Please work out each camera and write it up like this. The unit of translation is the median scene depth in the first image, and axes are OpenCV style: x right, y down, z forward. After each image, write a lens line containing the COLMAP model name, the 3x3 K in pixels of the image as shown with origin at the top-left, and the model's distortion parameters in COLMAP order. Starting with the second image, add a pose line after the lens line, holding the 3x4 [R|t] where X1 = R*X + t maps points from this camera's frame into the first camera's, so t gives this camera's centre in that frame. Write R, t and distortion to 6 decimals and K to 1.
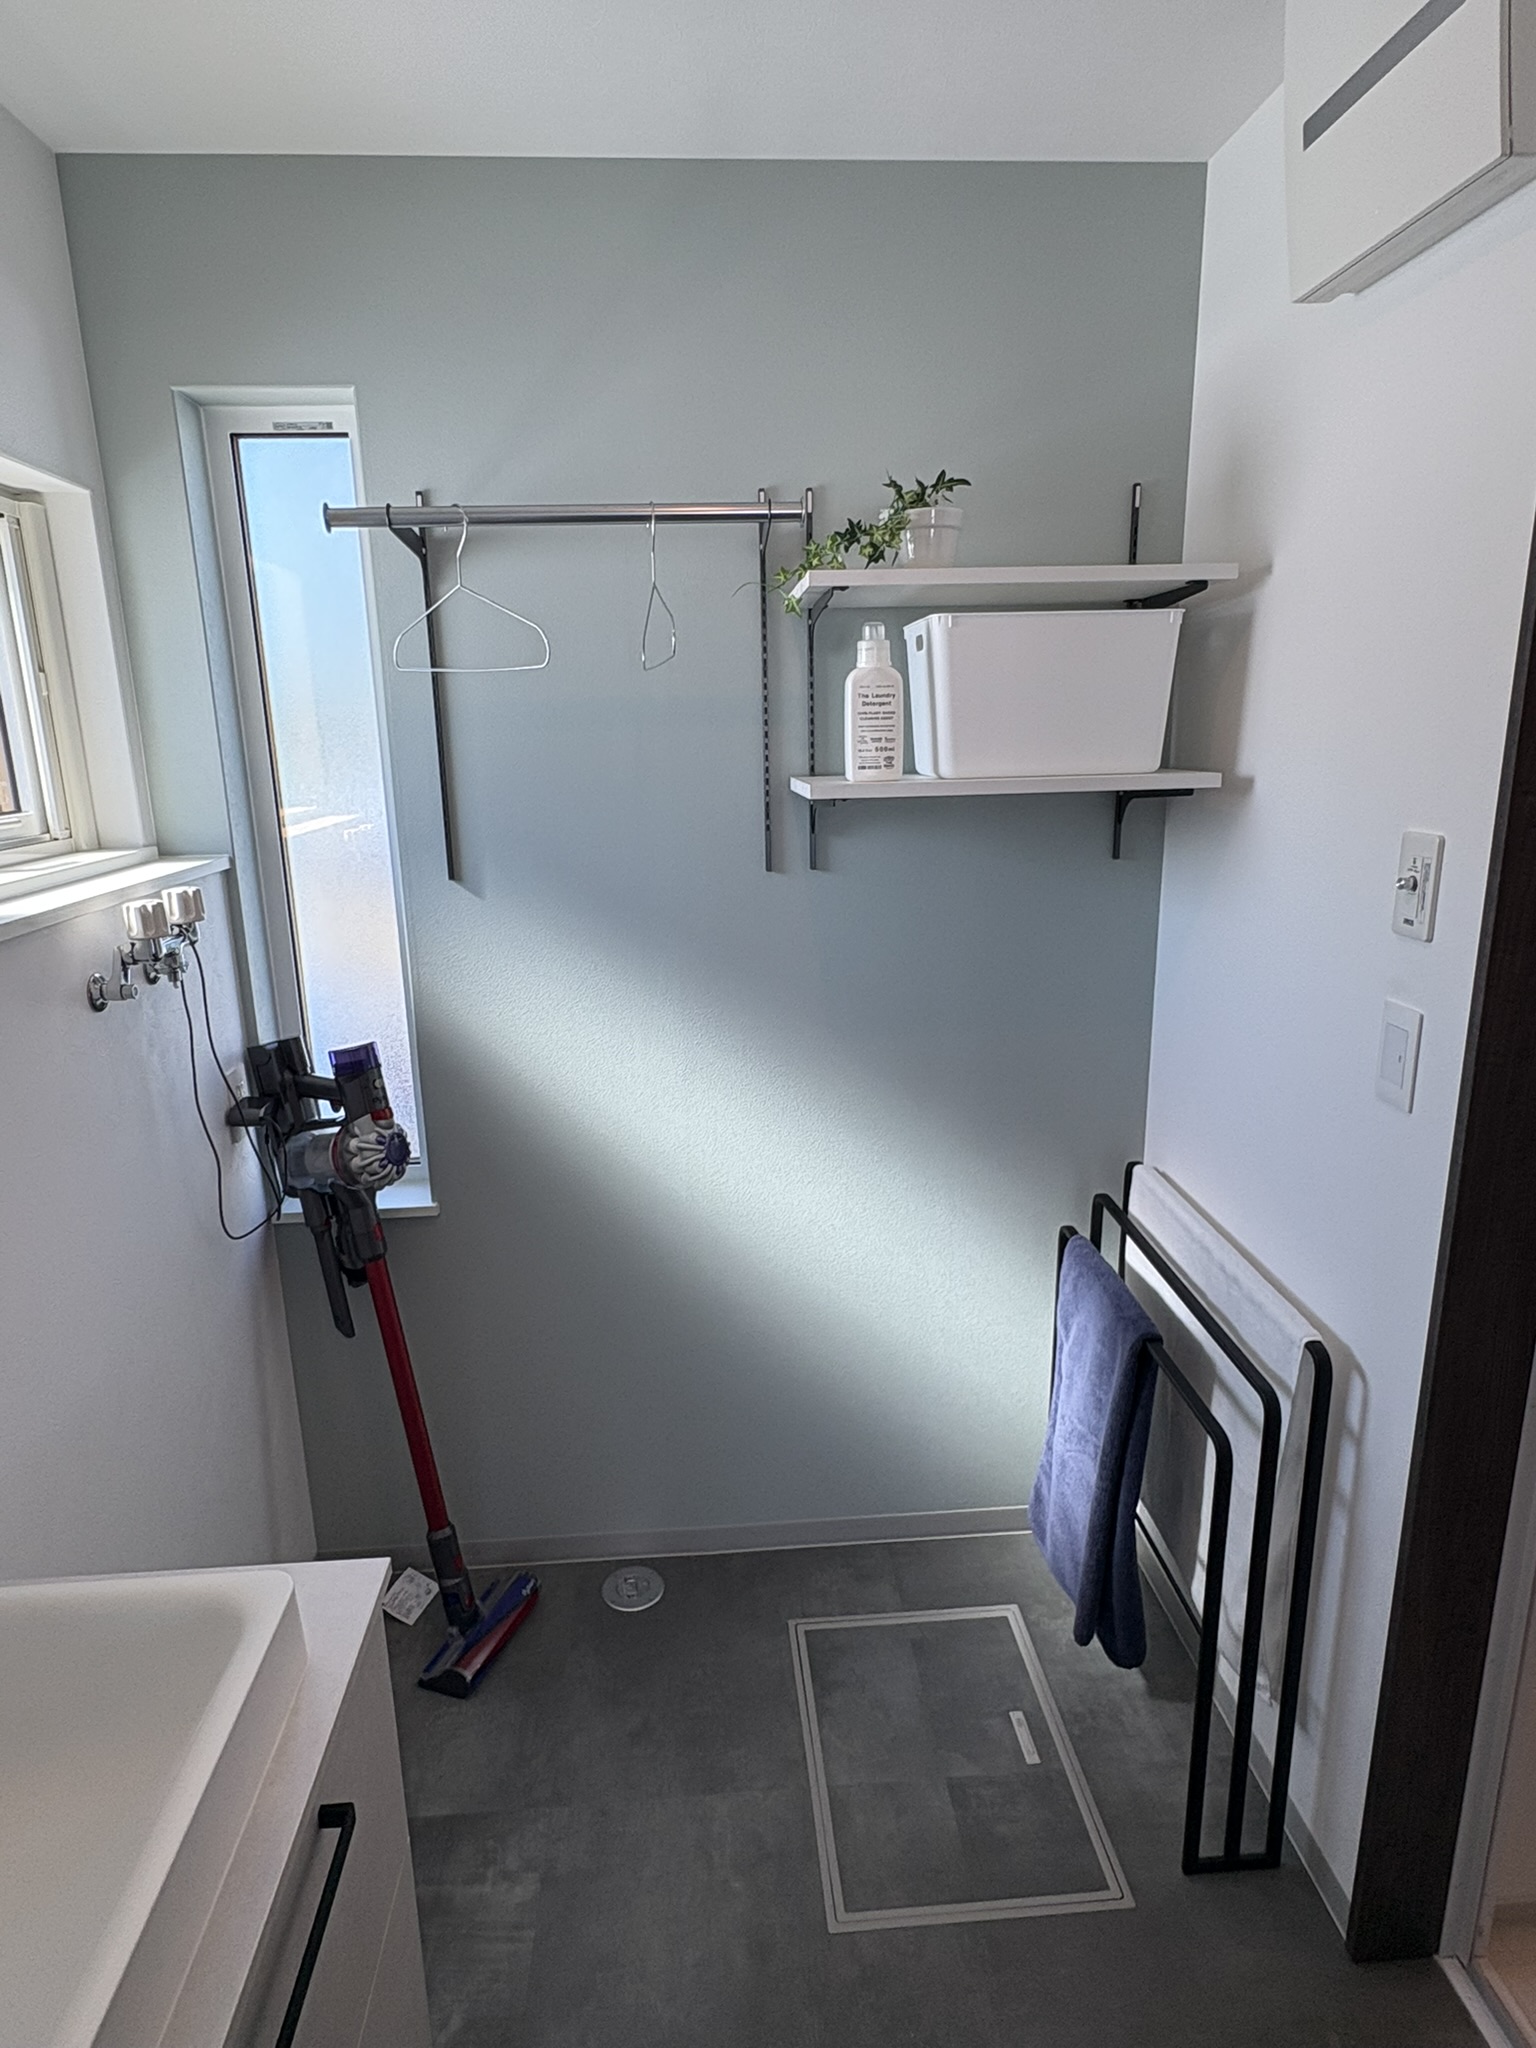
lens RADIAL K [[1180.4, 0, 761.3], [0, 1180.4, 1038.7], [0, 0, 1]] dist [-0.001997, -0.000463]
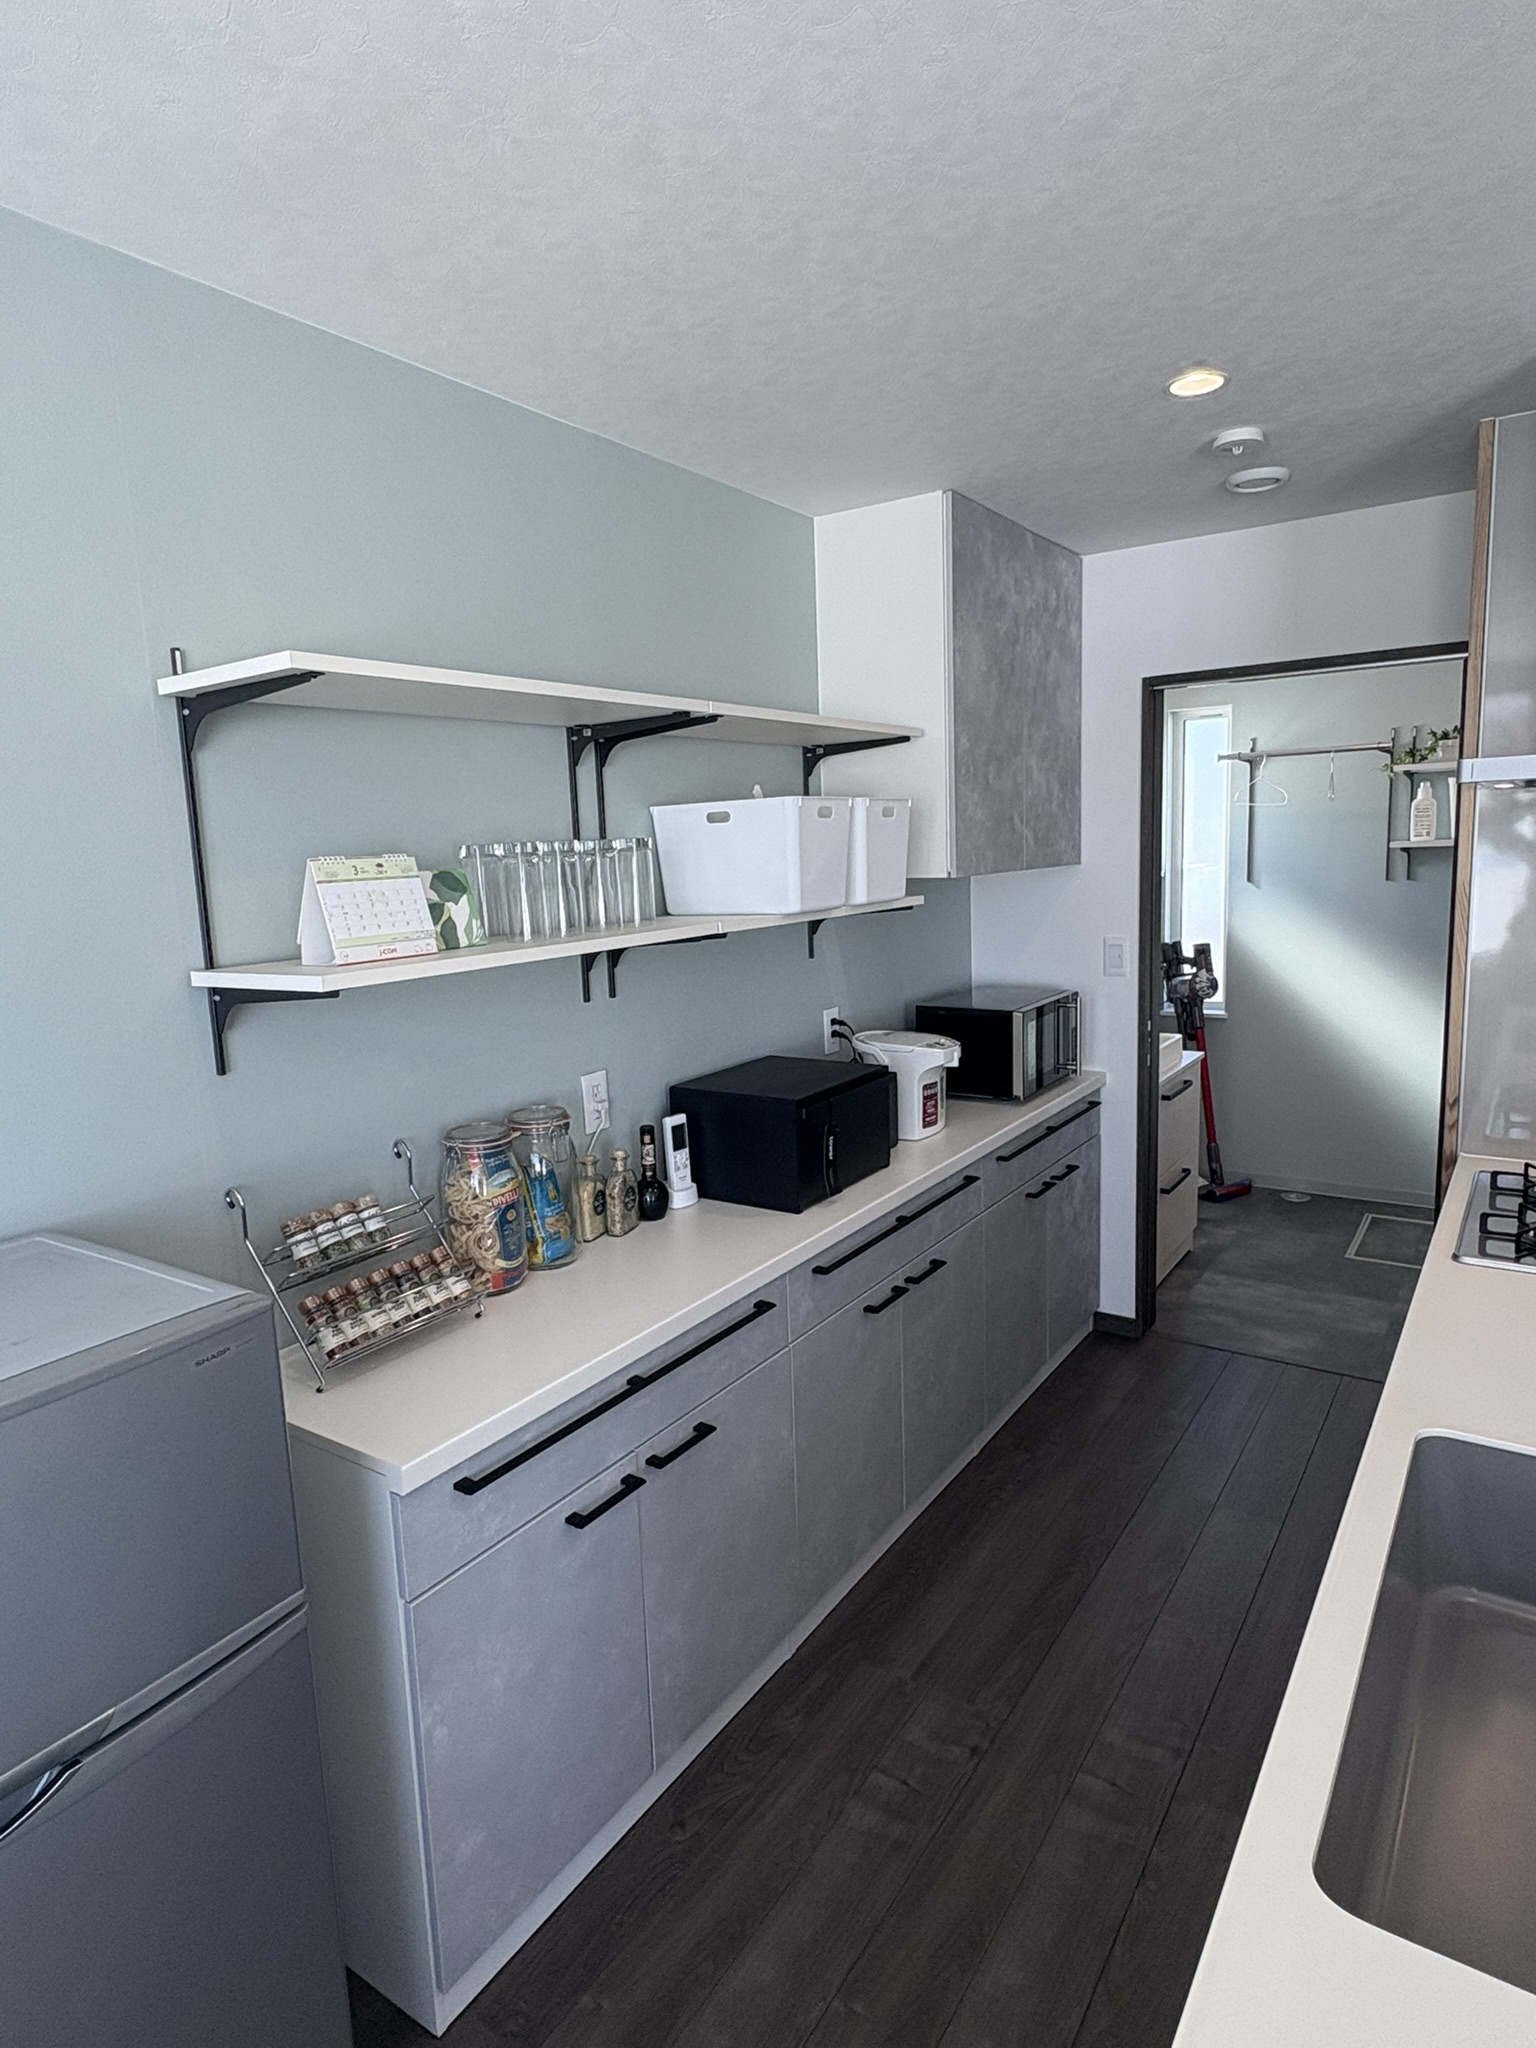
lens RADIAL K [[1180.4, 0, 761.3], [0, 1180.4, 1038.7], [0, 0, 1]] dist [-0.001997, -0.000463]
pose [[0.788452, 0.088948, -0.608631, 0.503245], [-0.131008, 0.991069, -0.024875, 0.413035], [0.600983, 0.099348, 0.793063, -1.666775]]
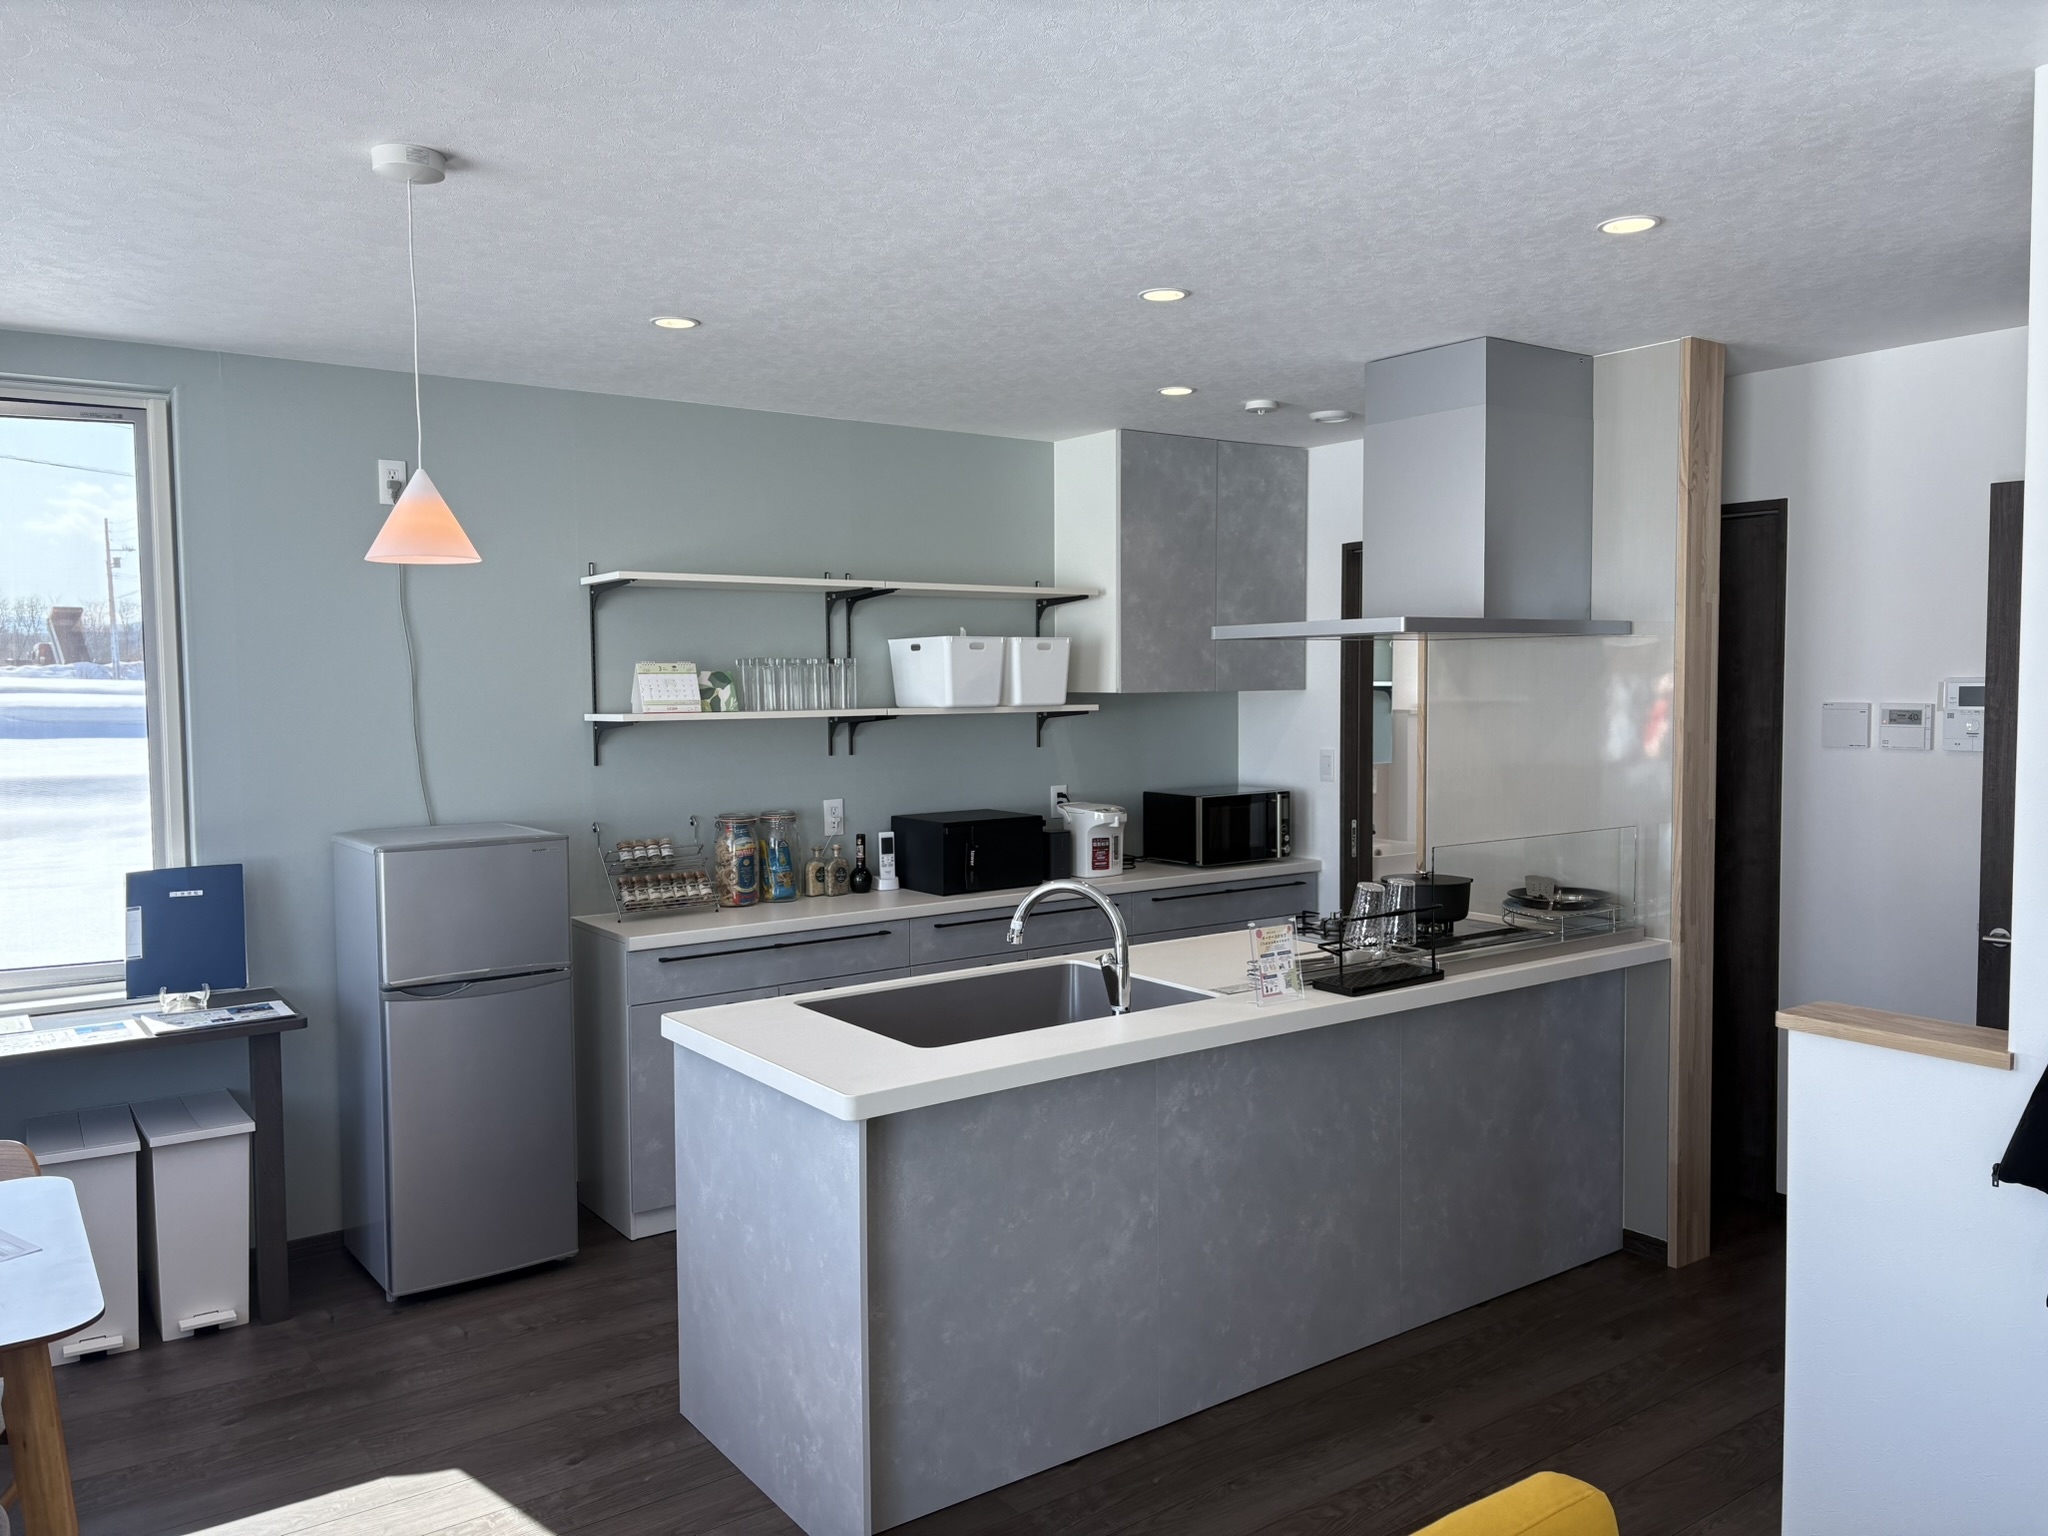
lens RADIAL K [[1537.6, 0, 1024.0], [0, 1537.6, 768.0], [0, 0, 1]] dist [0.150735, -0.000103]
pose [[0.530910, 0.063079, -0.845077, 2.795944], [-0.214634, 0.974719, -0.062085, 0.518019], [0.819797, 0.214344, 0.531027, -2.072982]]
